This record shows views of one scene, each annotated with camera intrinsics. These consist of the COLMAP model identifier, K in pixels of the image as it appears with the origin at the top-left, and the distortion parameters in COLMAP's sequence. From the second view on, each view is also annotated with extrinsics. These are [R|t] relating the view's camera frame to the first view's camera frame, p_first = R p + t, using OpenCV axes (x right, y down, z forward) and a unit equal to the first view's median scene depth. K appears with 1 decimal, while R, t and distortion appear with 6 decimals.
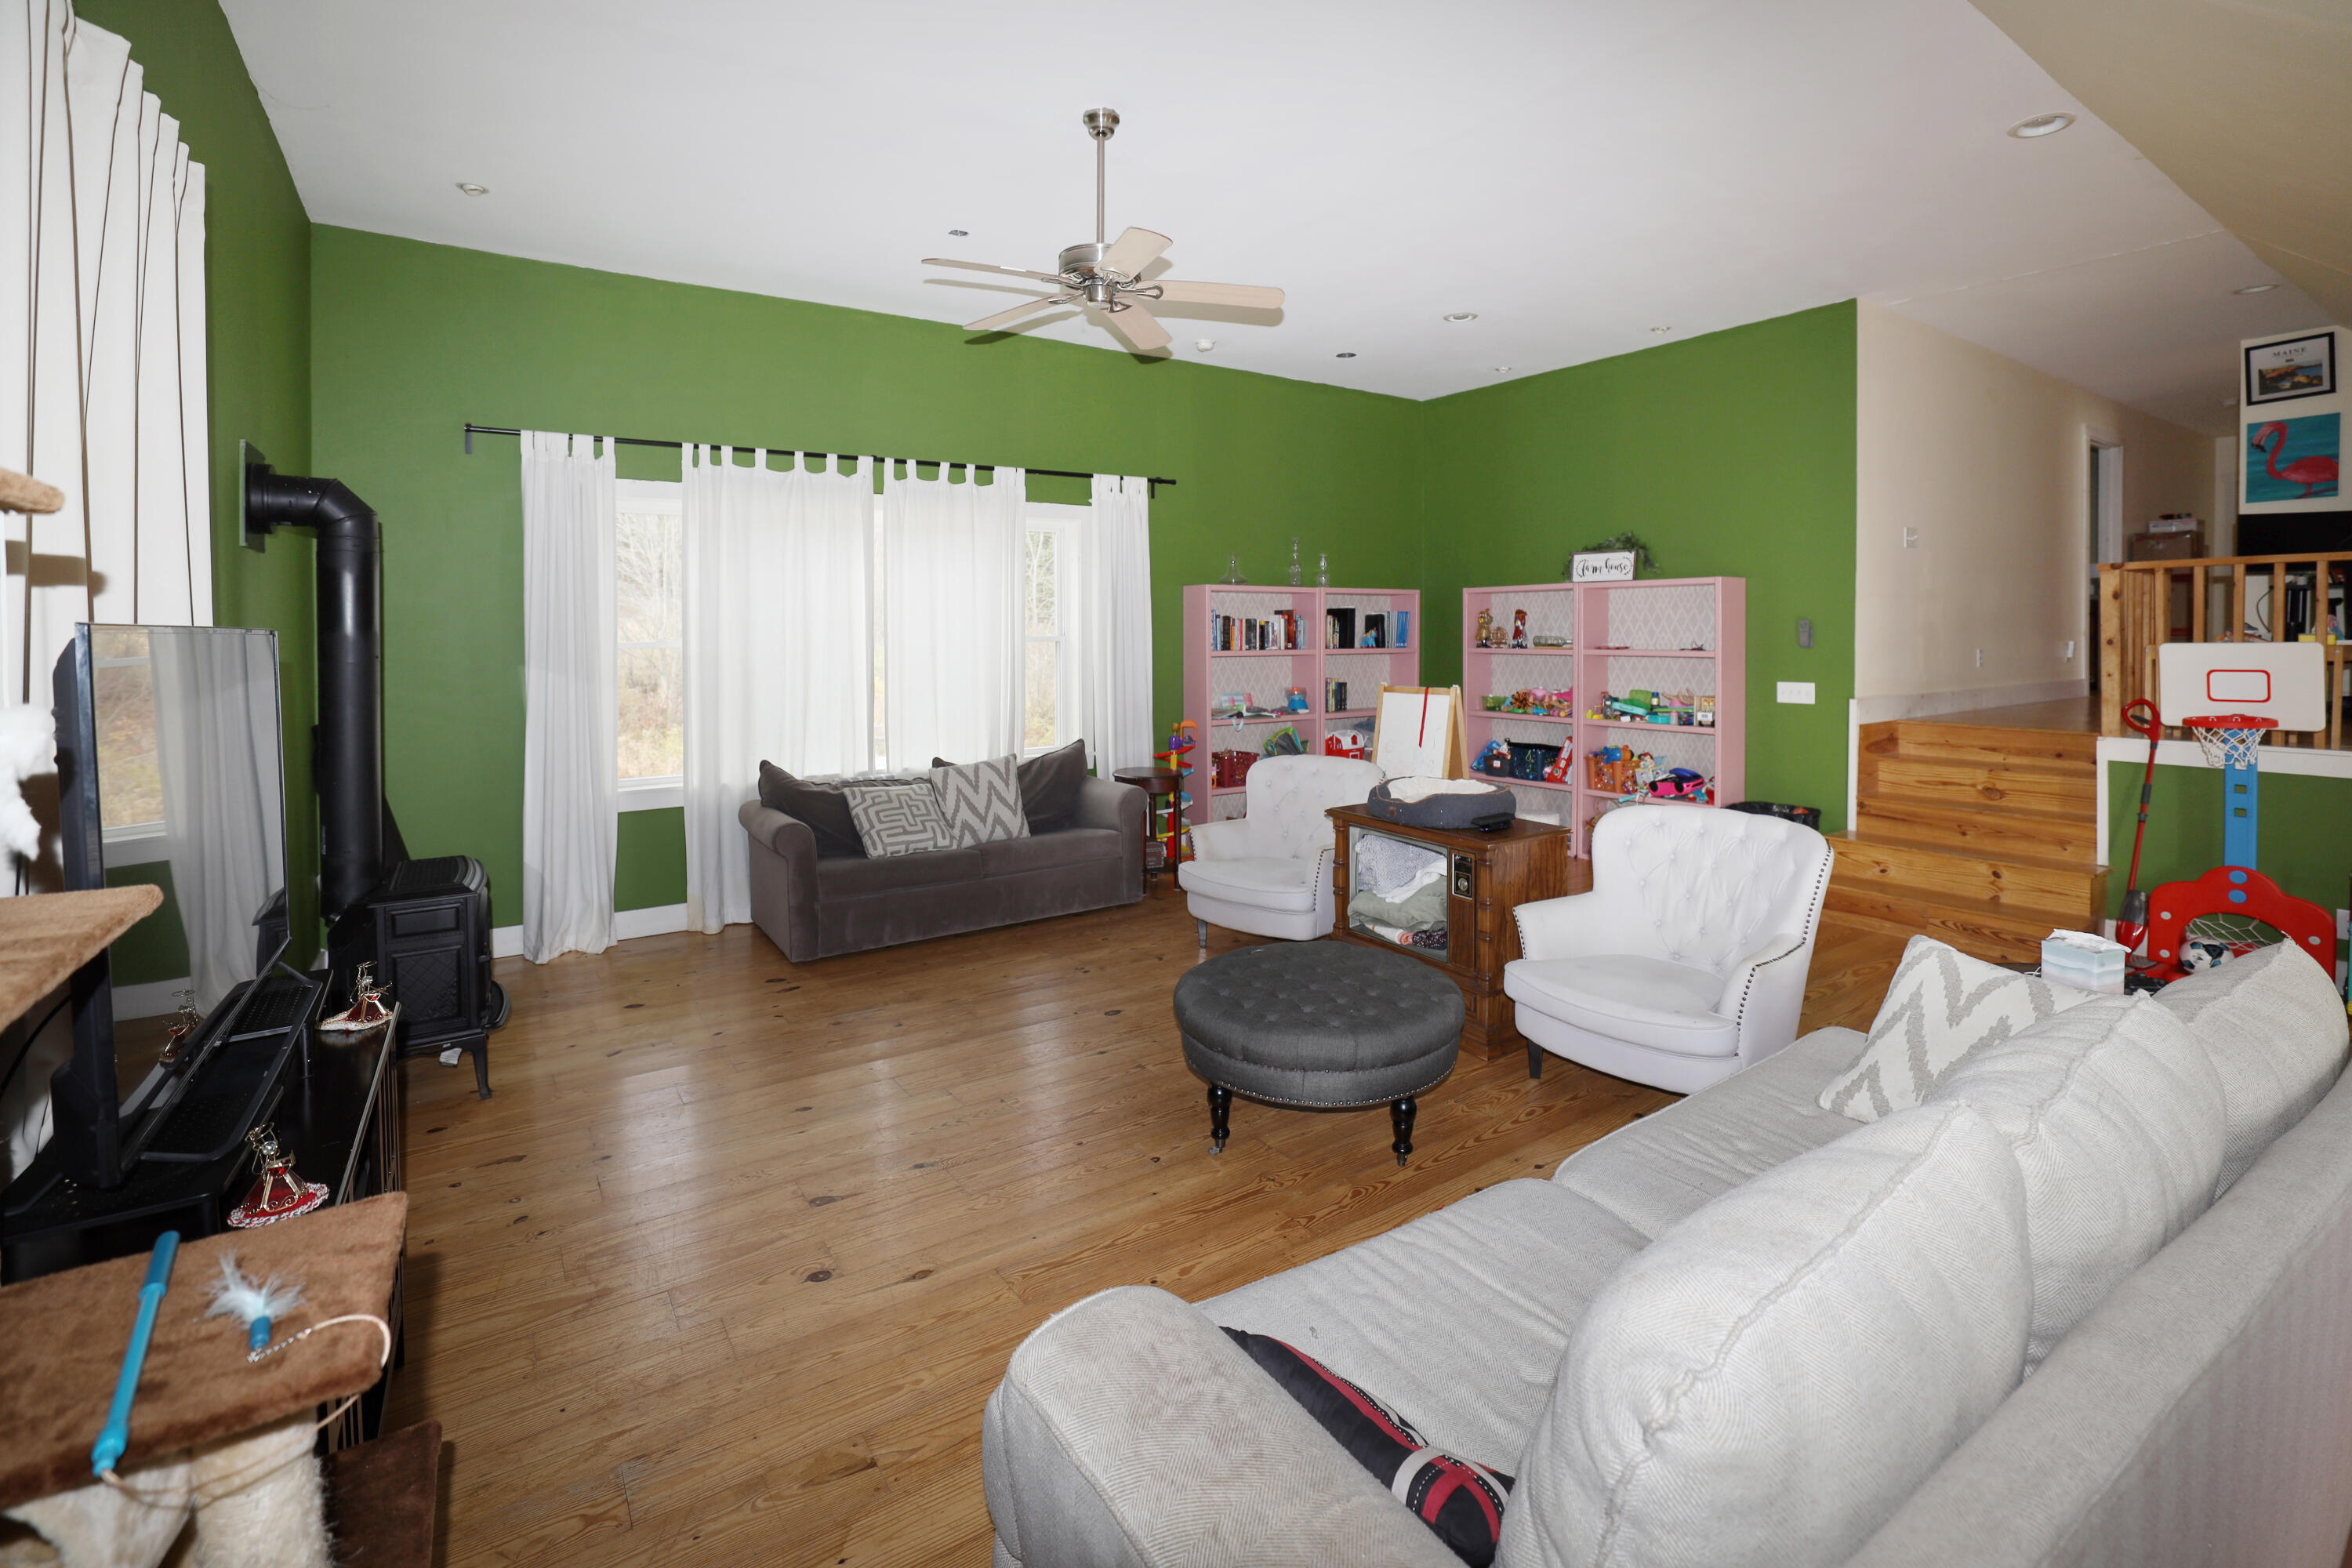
lens RADIAL K [[1054.0, 0, 1176.0], [0, 1054.0, 784.0], [0, 0, 1]] dist [0.026012, 0.000606]
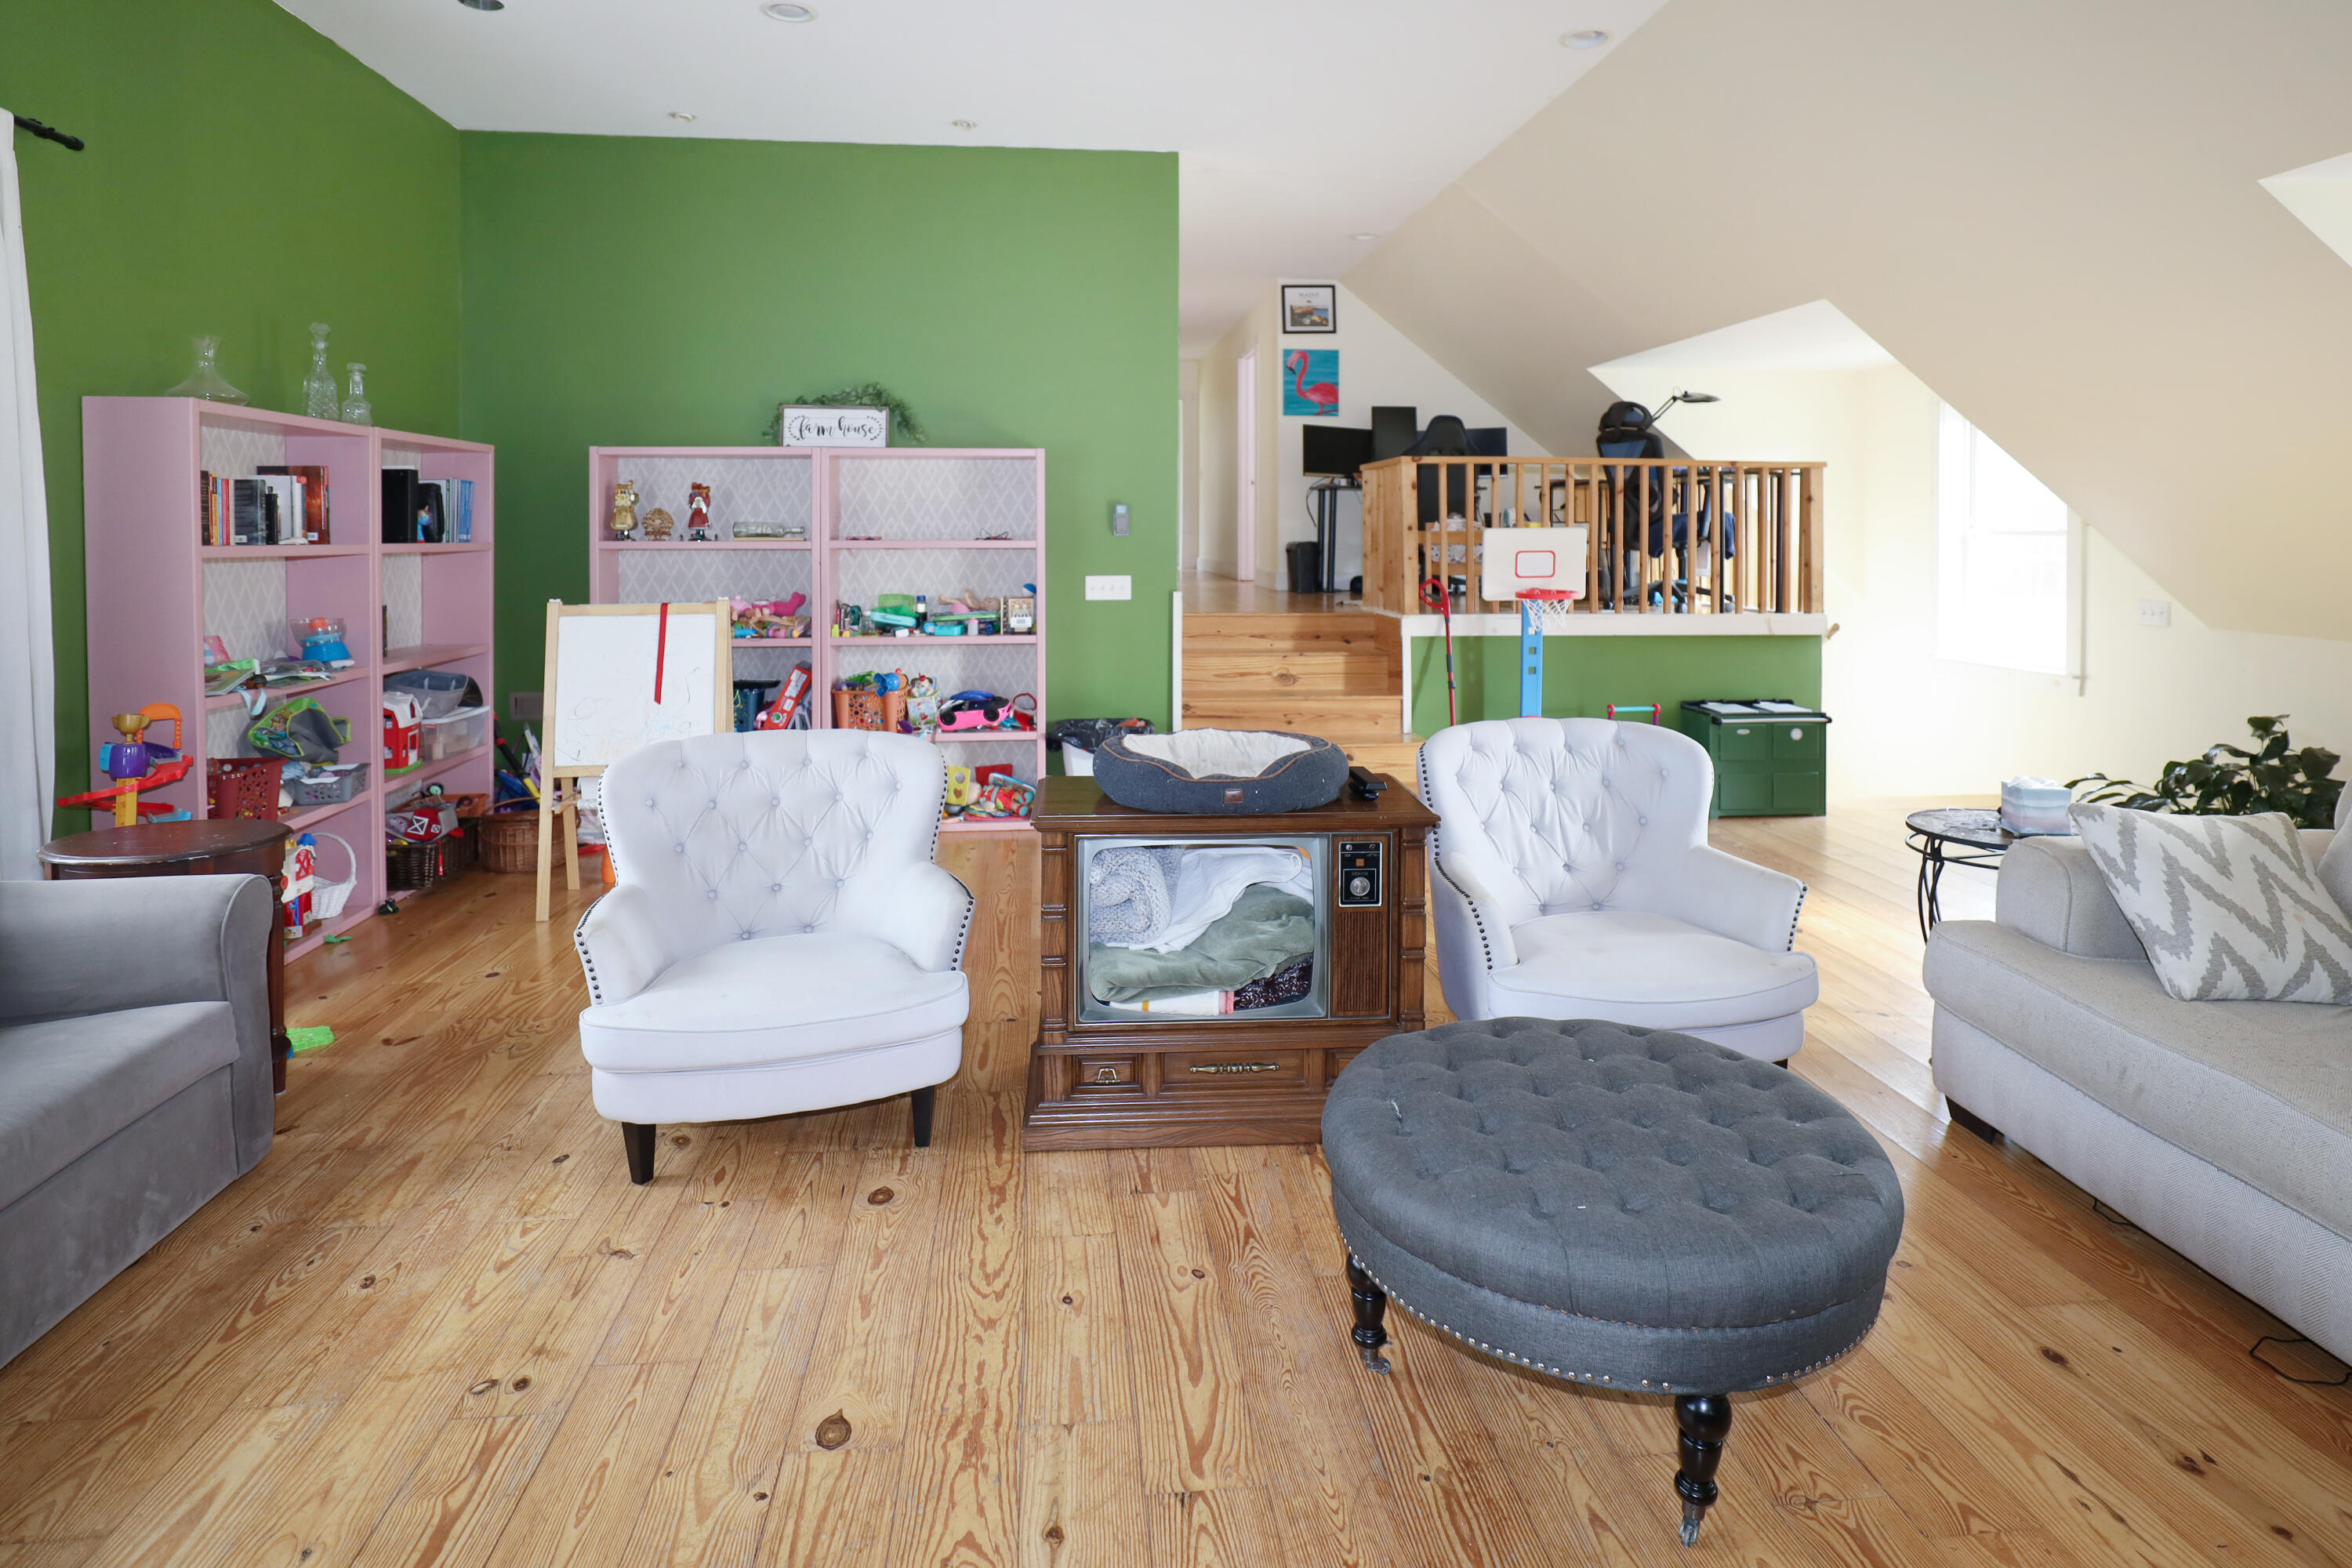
lens RADIAL K [[1283.9, 0, 1166.9], [0, 1283.9, 600.1], [0, 0, 1]] dist [0.034643, 0.000232]
pose [[0.496003, -0.044721, 0.867169, -0.265455], [0.122732, 0.992257, -0.019028, -0.044886], [-0.859604, 0.115867, 0.497651, 0.394674]]
